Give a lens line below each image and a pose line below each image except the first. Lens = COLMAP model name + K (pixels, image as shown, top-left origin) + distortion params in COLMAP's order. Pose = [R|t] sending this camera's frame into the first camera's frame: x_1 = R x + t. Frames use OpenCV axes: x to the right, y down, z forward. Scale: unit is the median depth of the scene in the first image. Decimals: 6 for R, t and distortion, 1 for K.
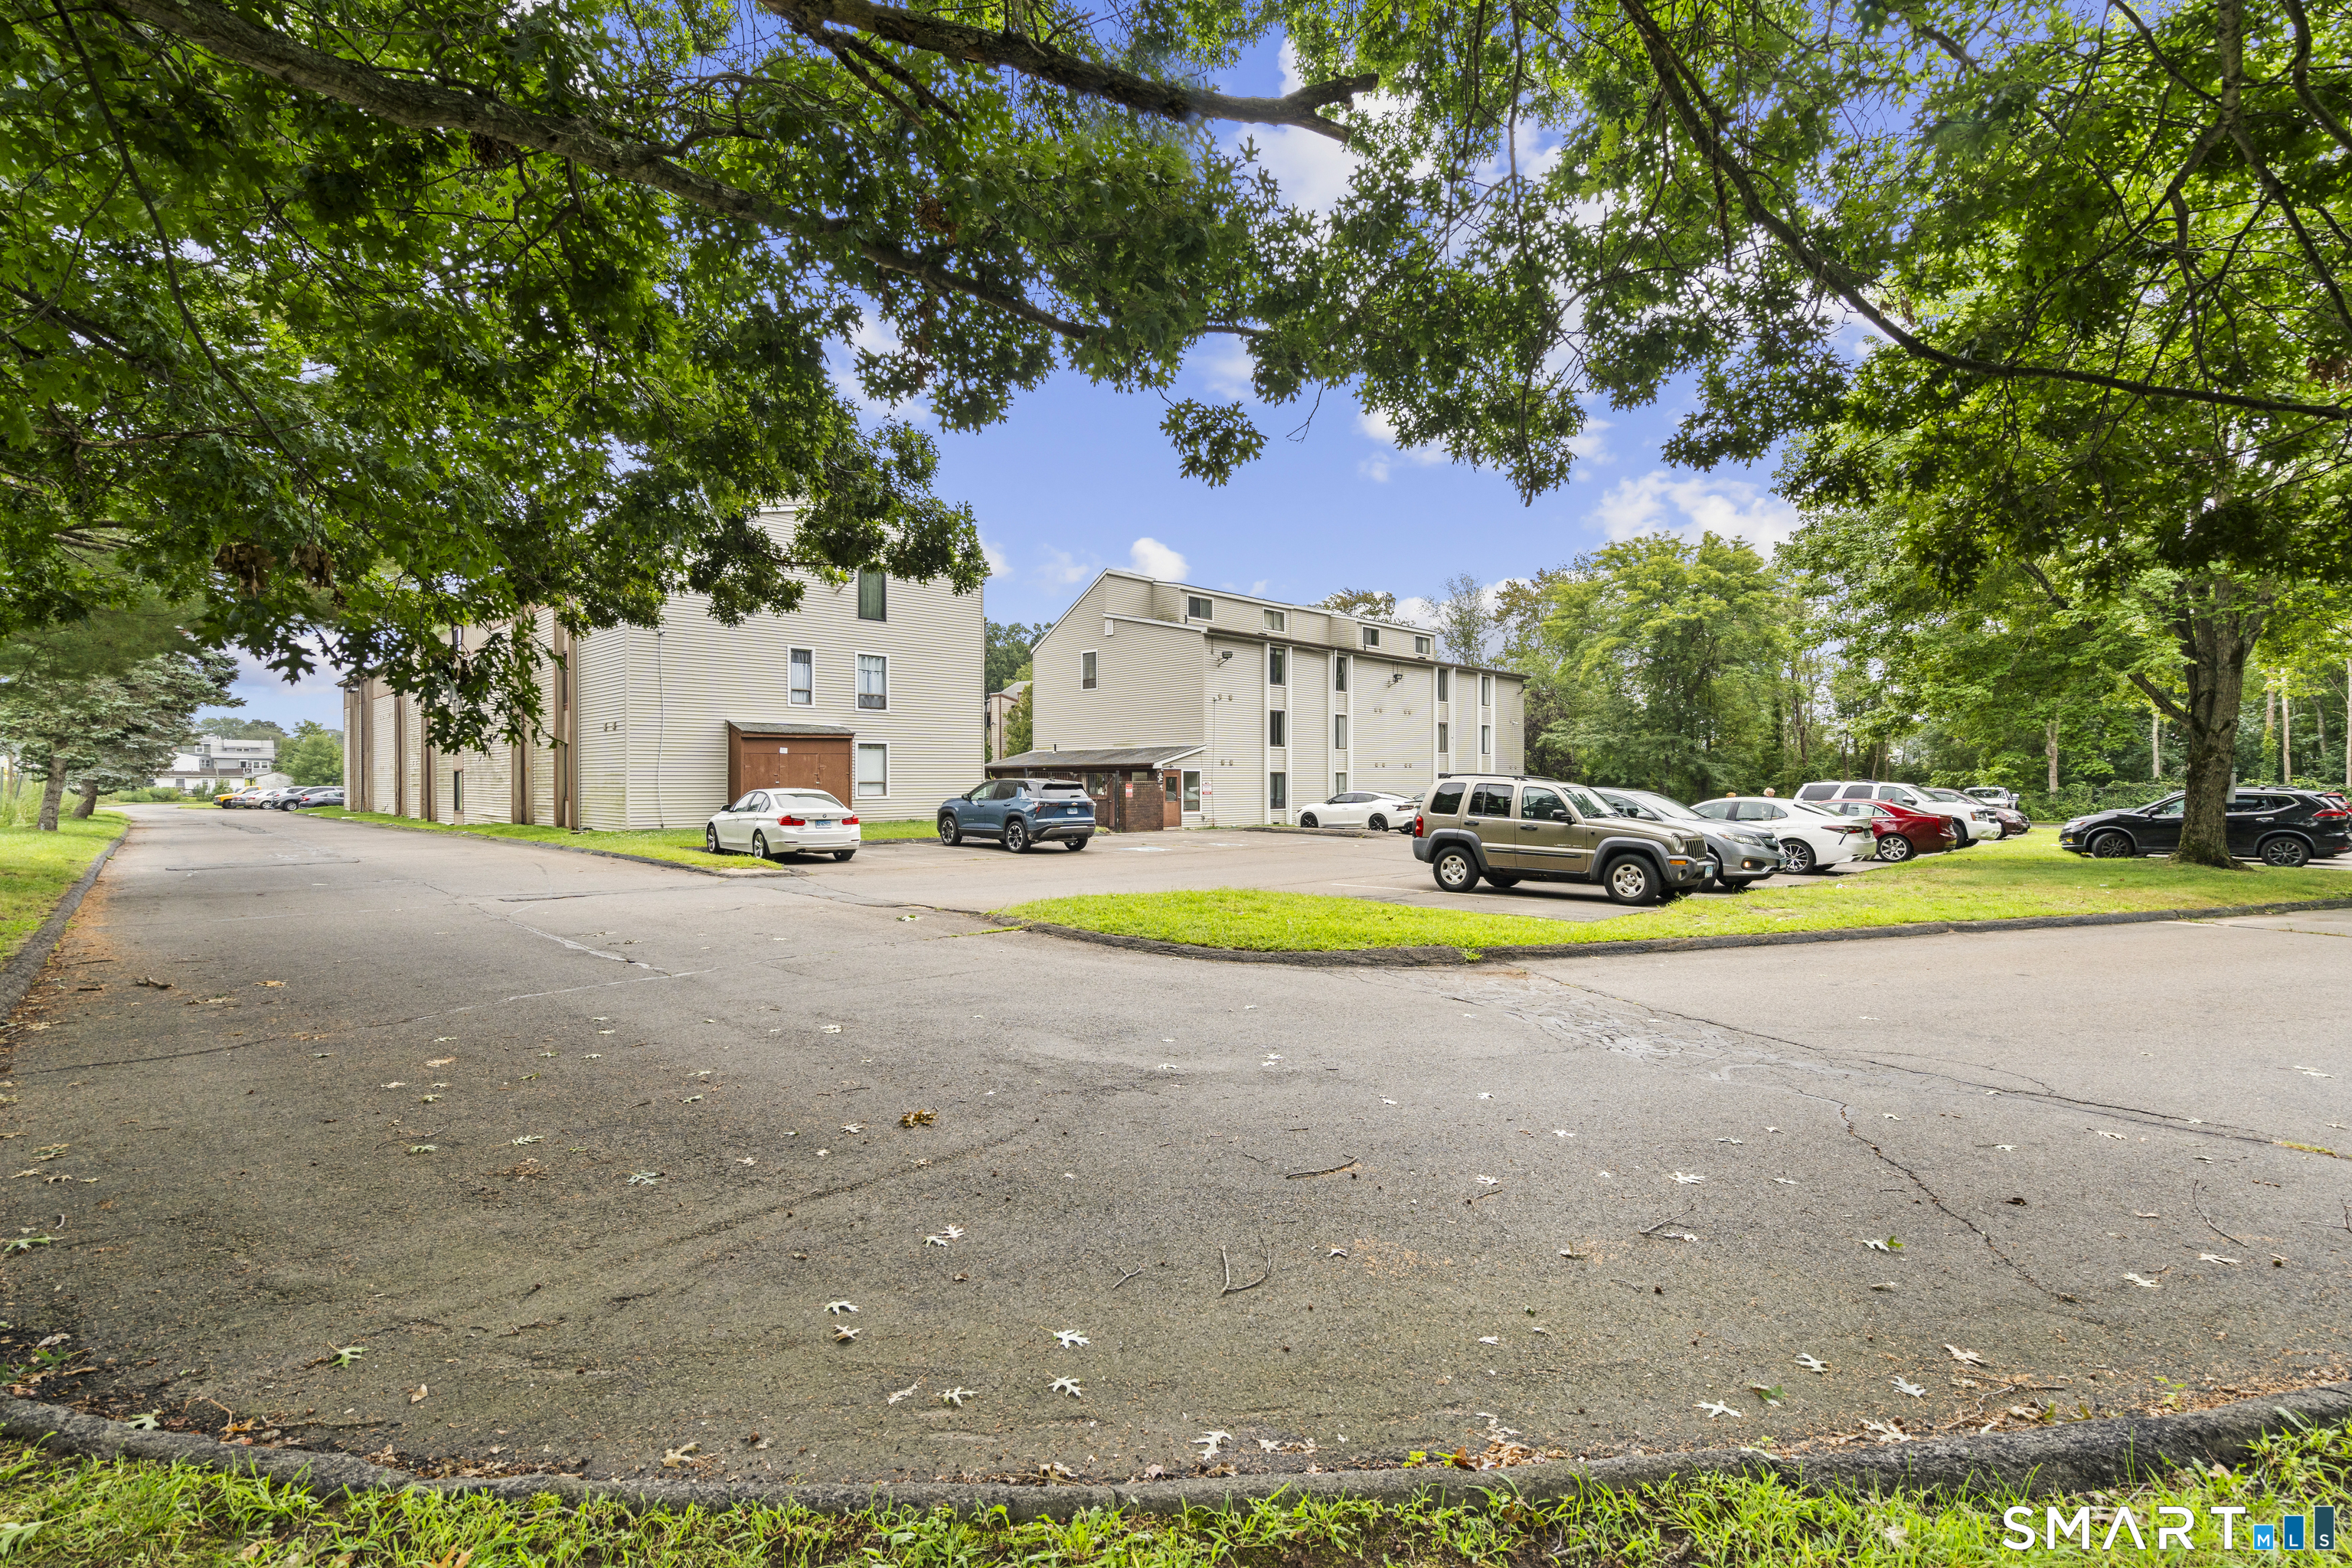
lens RADIAL K [[1052.1, 0, 1180.0], [0, 1052.1, 782.2], [0, 0, 1]] dist [0.001780, -0.000104]
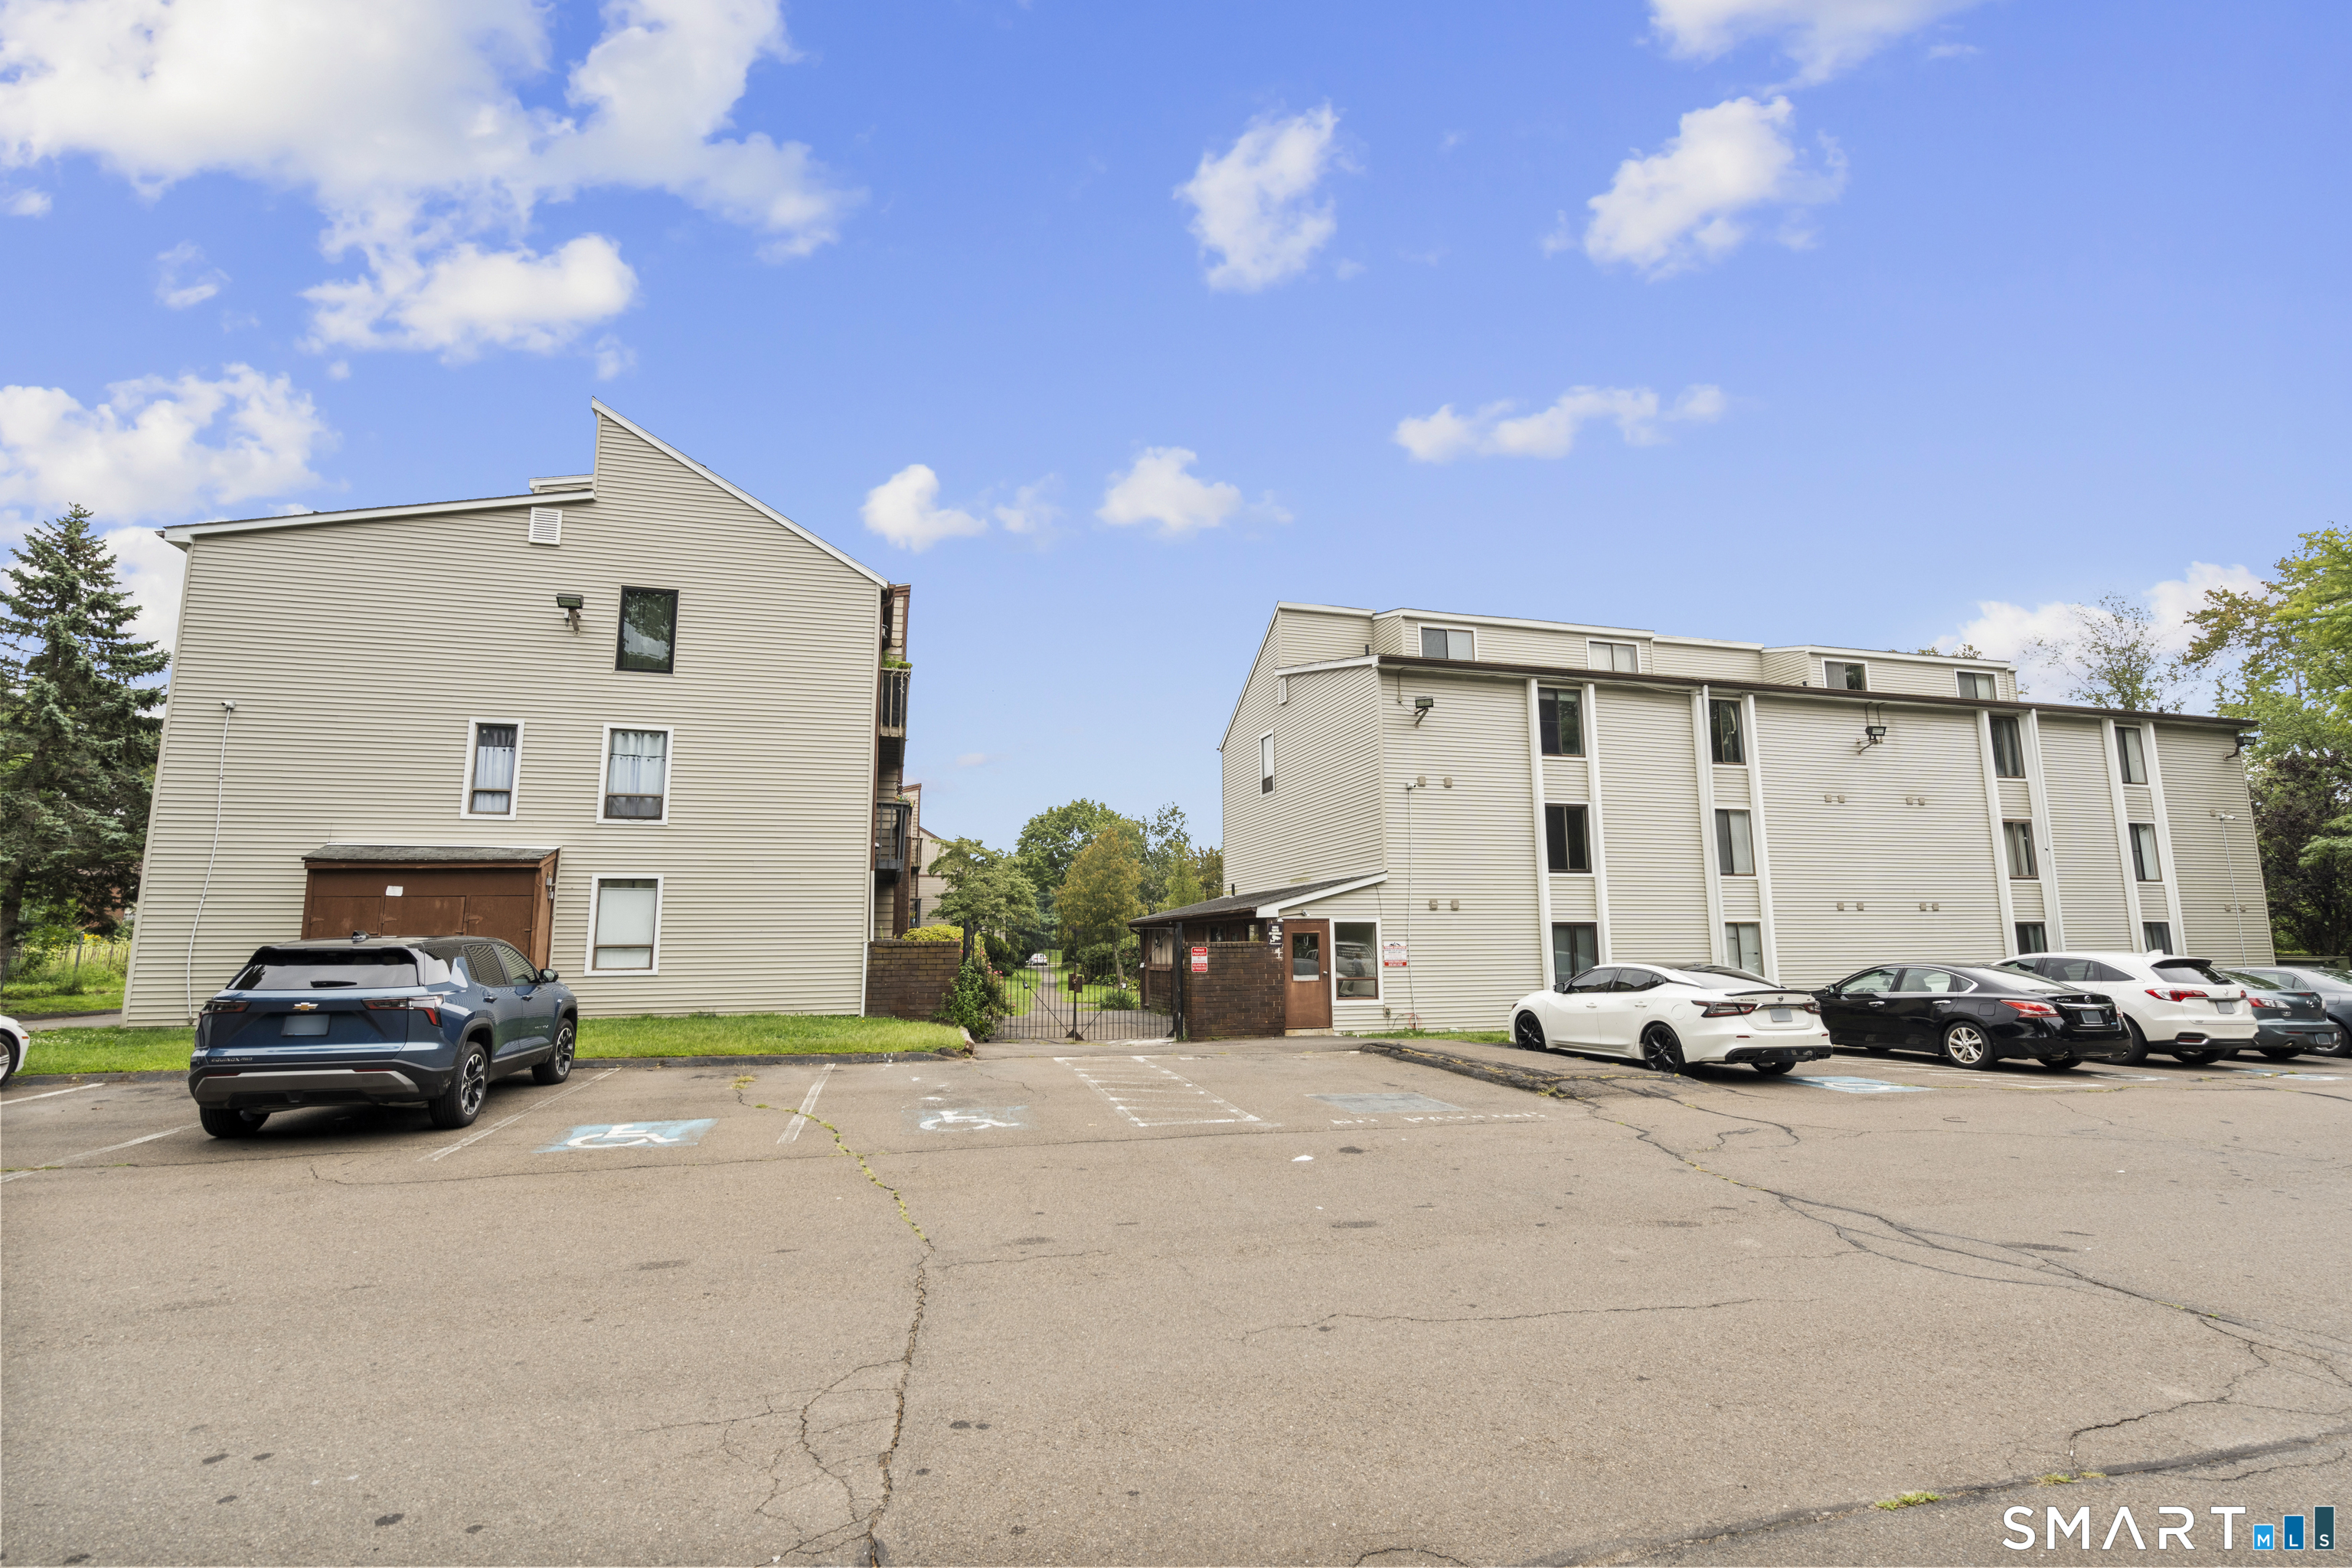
lens RADIAL K [[1052.1, 0, 1173.8], [0, 1052.1, 791.3], [0, 0, 1]] dist [0.001780, -0.000104]
pose [[0.868460, -0.074384, -0.490147, 0.180926], [0.003841, 0.989660, -0.143383, 0.000188], [0.495744, 0.122639, 0.859766, 0.449365]]
